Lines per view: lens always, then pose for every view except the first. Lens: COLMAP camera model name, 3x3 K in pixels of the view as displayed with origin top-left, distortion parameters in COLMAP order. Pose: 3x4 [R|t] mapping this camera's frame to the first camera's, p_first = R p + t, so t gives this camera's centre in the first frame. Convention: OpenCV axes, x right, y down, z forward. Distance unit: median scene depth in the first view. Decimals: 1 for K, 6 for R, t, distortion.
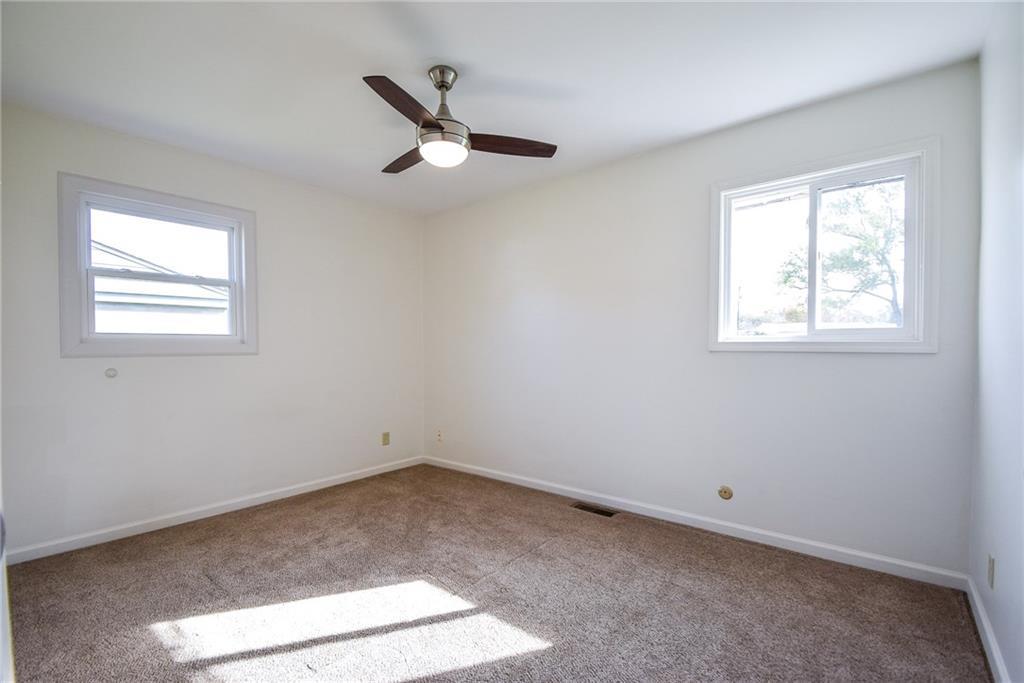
lens RADIAL K [[447.7, 0, 511.2], [0, 447.7, 345.7], [0, 0, 1]] dist [0.000643, -0.000329]
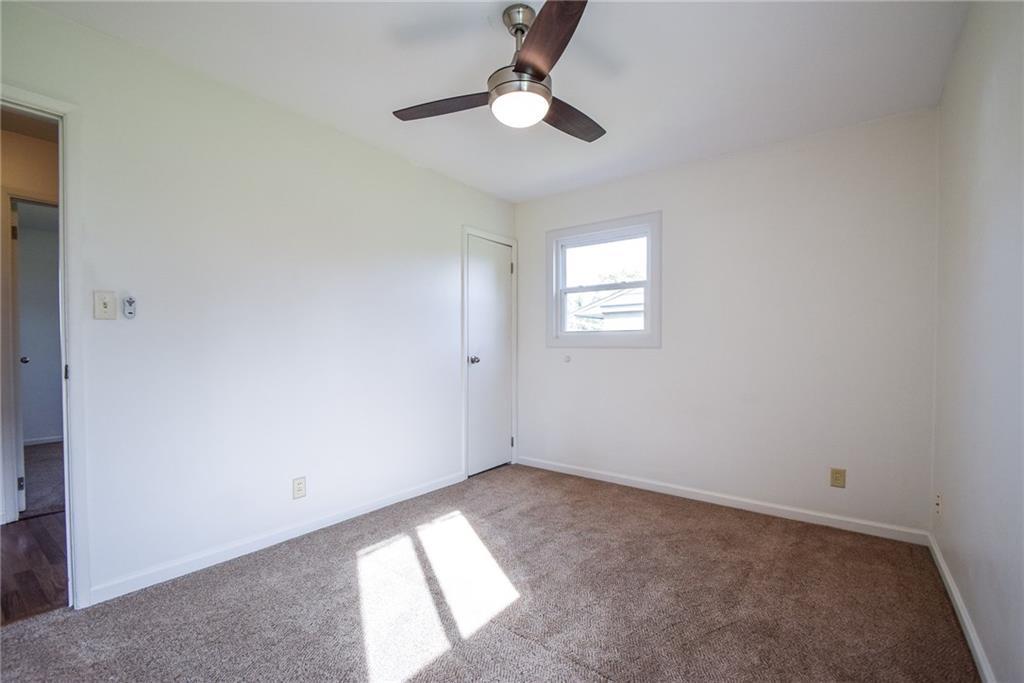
lens RADIAL K [[447.7, 0, 508.9], [0, 447.7, 344.0], [0, 0, 1]] dist [0.000643, -0.000329]
pose [[0.053396, 0.007512, -0.998545, 0.570231], [0.003603, 0.999964, 0.007715, 0.000214], [0.998567, -0.004010, 0.053367, 0.745909]]
